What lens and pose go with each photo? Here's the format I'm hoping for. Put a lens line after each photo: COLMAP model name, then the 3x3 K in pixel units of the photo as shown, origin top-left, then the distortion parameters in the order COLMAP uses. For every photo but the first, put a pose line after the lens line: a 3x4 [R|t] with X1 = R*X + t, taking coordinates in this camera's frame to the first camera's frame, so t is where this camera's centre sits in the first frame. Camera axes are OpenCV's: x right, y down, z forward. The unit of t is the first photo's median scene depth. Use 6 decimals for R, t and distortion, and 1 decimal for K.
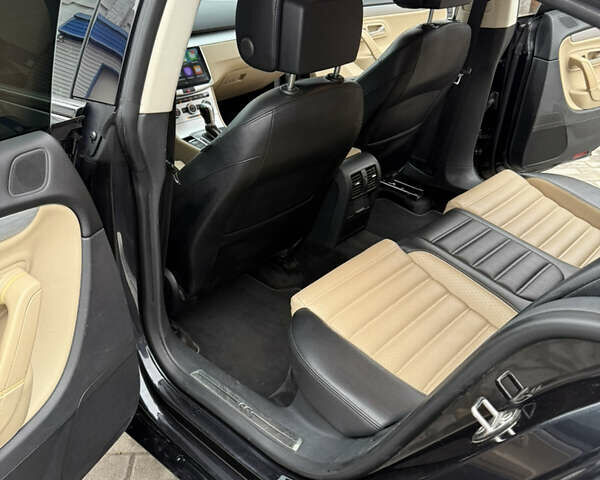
lens RADIAL K [[575.0, 0, 302.5], [0, 575.0, 244.8], [0, 0, 1]] dist [0.008831, 0.000000]
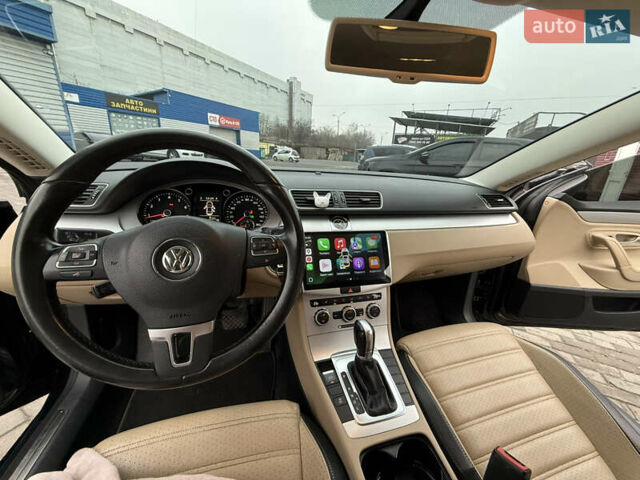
lens RADIAL K [[254.5, 0, 317.4], [0, 254.5, 239.7], [0, 0, 1]] dist [-0.001070, 0.001171]
pose [[0.848089, 0.217831, -0.483006, -0.095256], [-0.307252, 0.944851, -0.113371, -0.275722], [0.431672, 0.244553, 0.868247, 0.693915]]
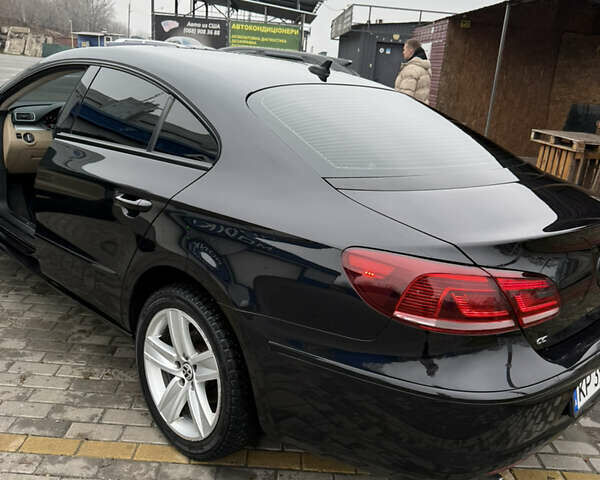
lens RADIAL K [[575.0, 0, 306.0], [0, 575.0, 240.8], [0, 0, 1]] dist [0.008831, 0.000000]
pose [[0.994880, 0.100139, -0.013603, 0.380198], [-0.100762, 0.972610, -0.209466, 0.311817], [-0.007745, 0.209764, 0.977721, -0.681954]]
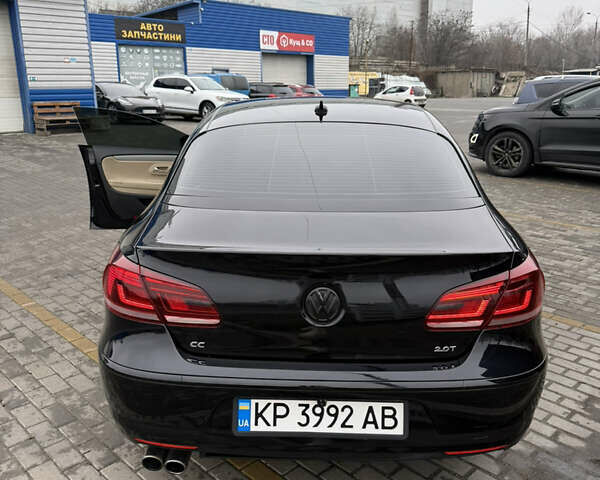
lens RADIAL K [[575.0, 0, 307.1], [0, 575.0, 239.7], [0, 0, 1]] dist [0.008831, 0.000000]
pose [[0.656936, 0.205577, -0.725378, 1.427862], [-0.368709, 0.926809, -0.071257, 0.096552], [0.657638, 0.314265, 0.684653, -0.428241]]
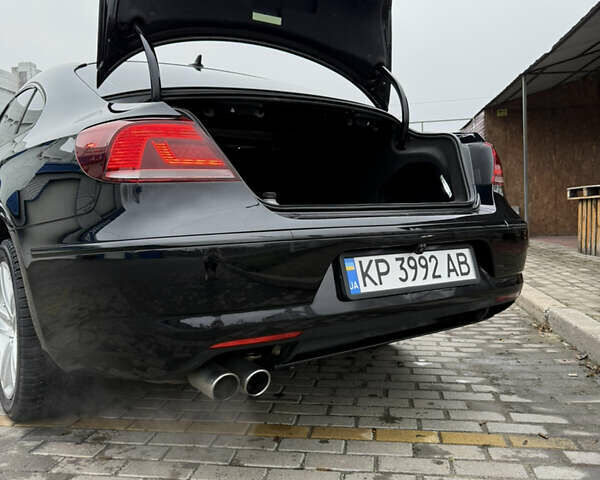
lens RADIAL K [[575.0, 0, 311.1], [0, 575.0, 242.5], [0, 0, 1]] dist [0.008831, 0.000000]
pose [[0.978901, -0.013943, -0.203860, 0.884804], [-0.075008, 0.903501, -0.421972, 0.592440], [0.190071, 0.428360, 0.883392, -0.487715]]
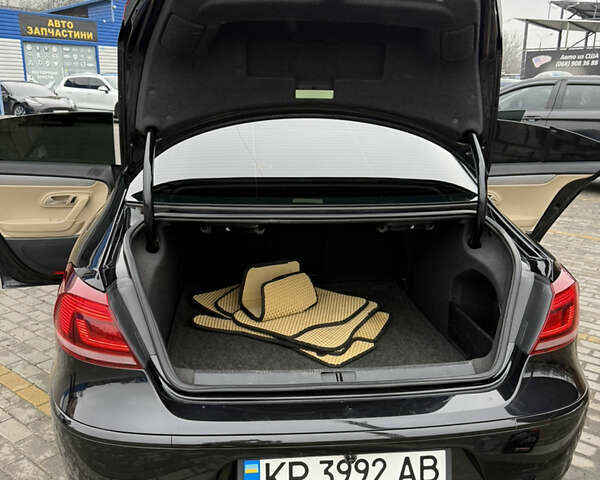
lens RADIAL K [[575.0, 0, 299.0], [0, 575.0, 235.8], [0, 0, 1]] dist [0.008831, 0.000000]
pose [[0.748974, 0.180194, -0.637627, 1.215784], [-0.332874, 0.934388, -0.126943, 0.111764], [0.572917, 0.307326, 0.759814, -0.392070]]
